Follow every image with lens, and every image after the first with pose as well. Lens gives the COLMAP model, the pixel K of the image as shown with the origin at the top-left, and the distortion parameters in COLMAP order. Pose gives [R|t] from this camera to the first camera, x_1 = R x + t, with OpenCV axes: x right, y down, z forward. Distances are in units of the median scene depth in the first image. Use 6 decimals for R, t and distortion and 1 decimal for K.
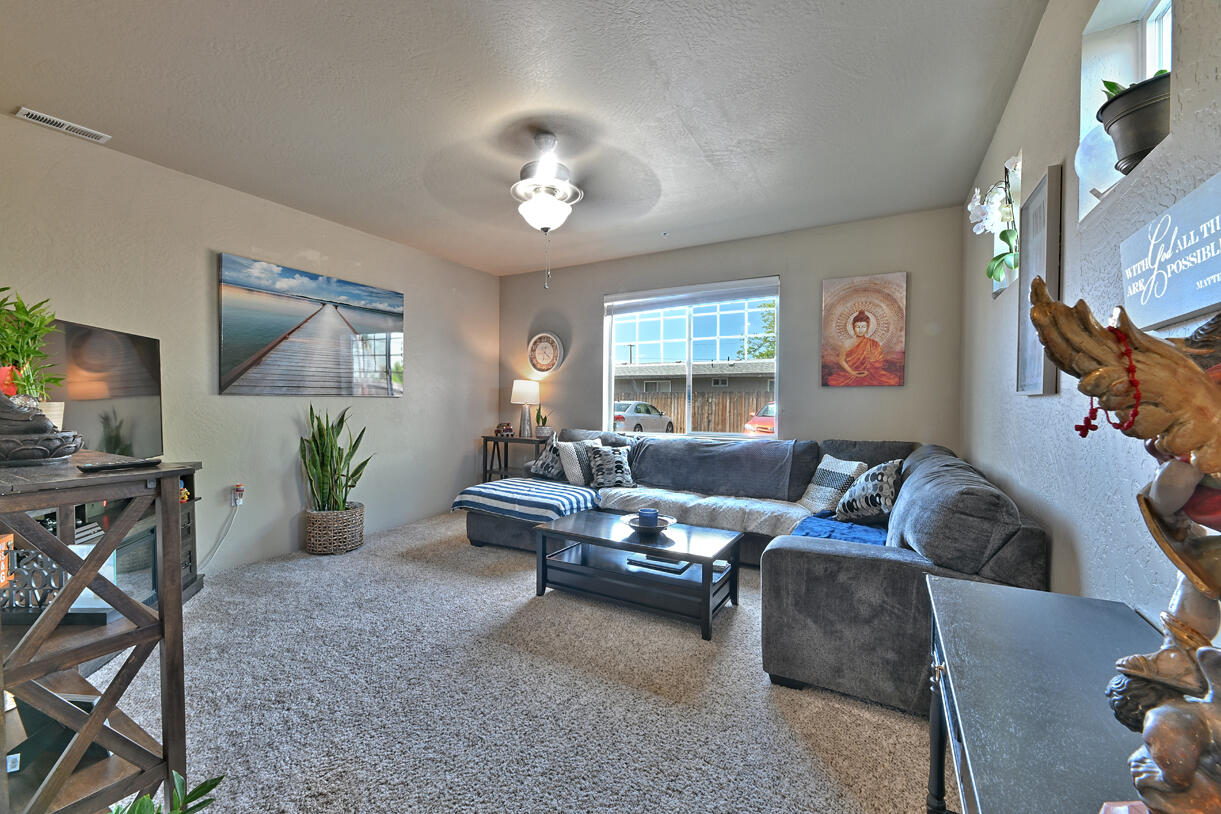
lens RADIAL K [[491.8, 0, 613.2], [0, 491.8, 407.3], [0, 0, 1]] dist [0.001163, -0.004465]
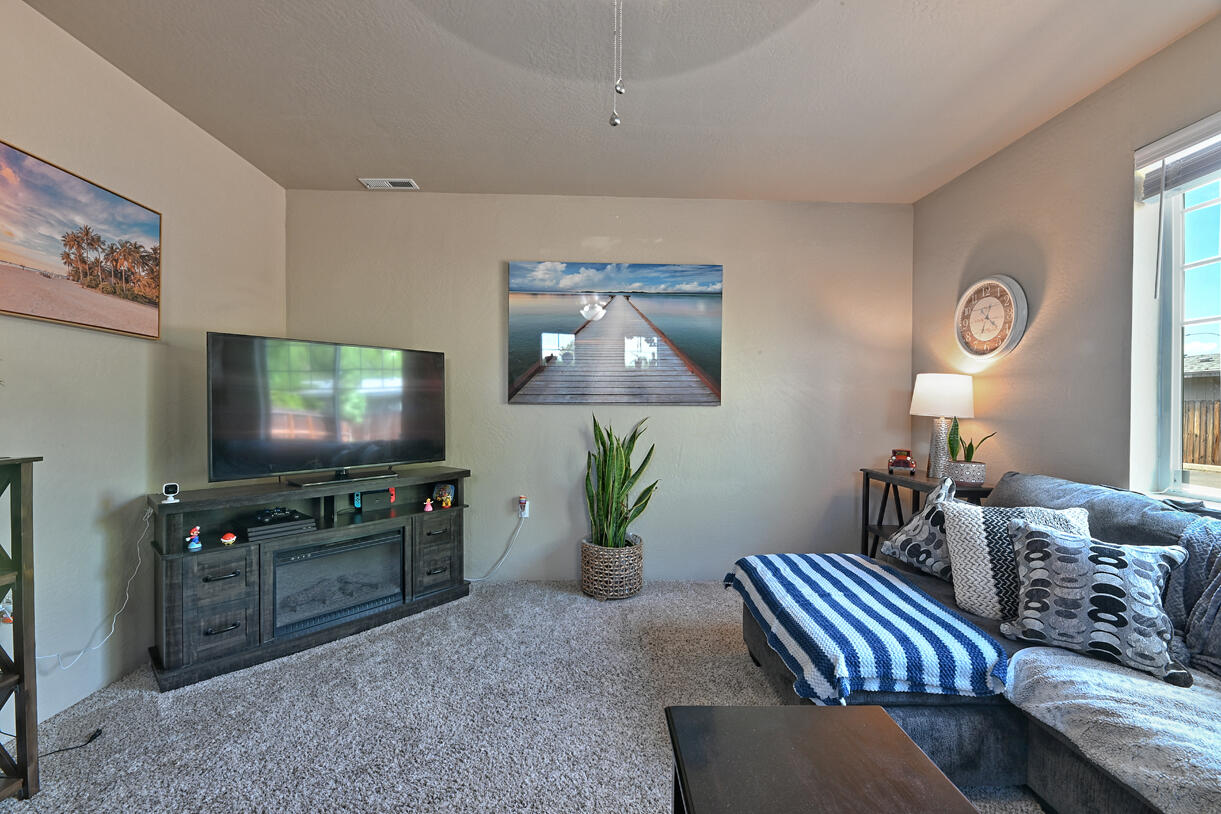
lens RADIAL K [[491.8, 0, 611.8], [0, 491.8, 408.3], [0, 0, 1]] dist [0.001163, -0.004465]
pose [[0.510547, -0.000034, -0.859850, 0.140418], [-0.015340, 0.999840, -0.009148, -0.008904], [0.859713, 0.017861, 0.510465, 0.563879]]
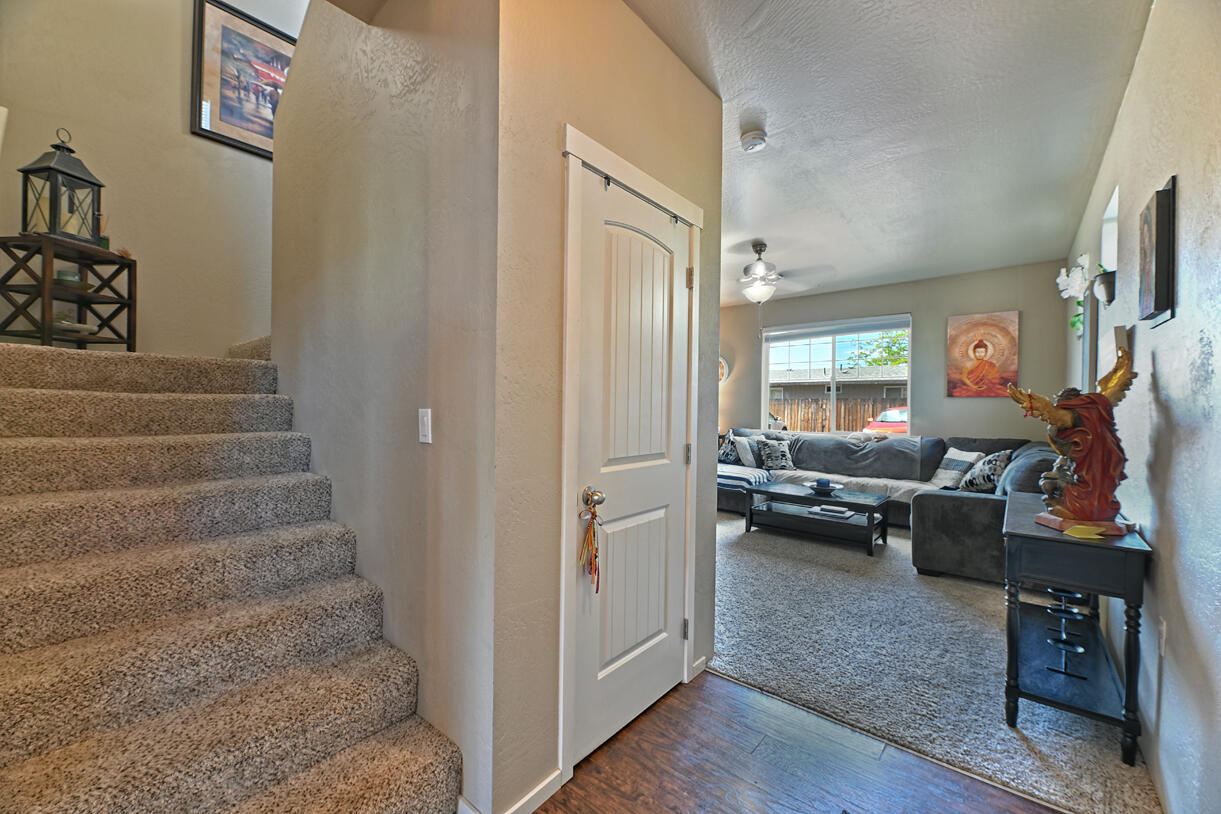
lens RADIAL K [[491.8, 0, 605.0], [0, 491.8, 407.4], [0, 0, 1]] dist [0.001163, -0.004465]
pose [[0.980713, 0.003317, -0.195426, -0.226685], [-0.005434, 0.999932, -0.010297, 0.004018], [0.195379, 0.011161, 0.980664, -0.490101]]
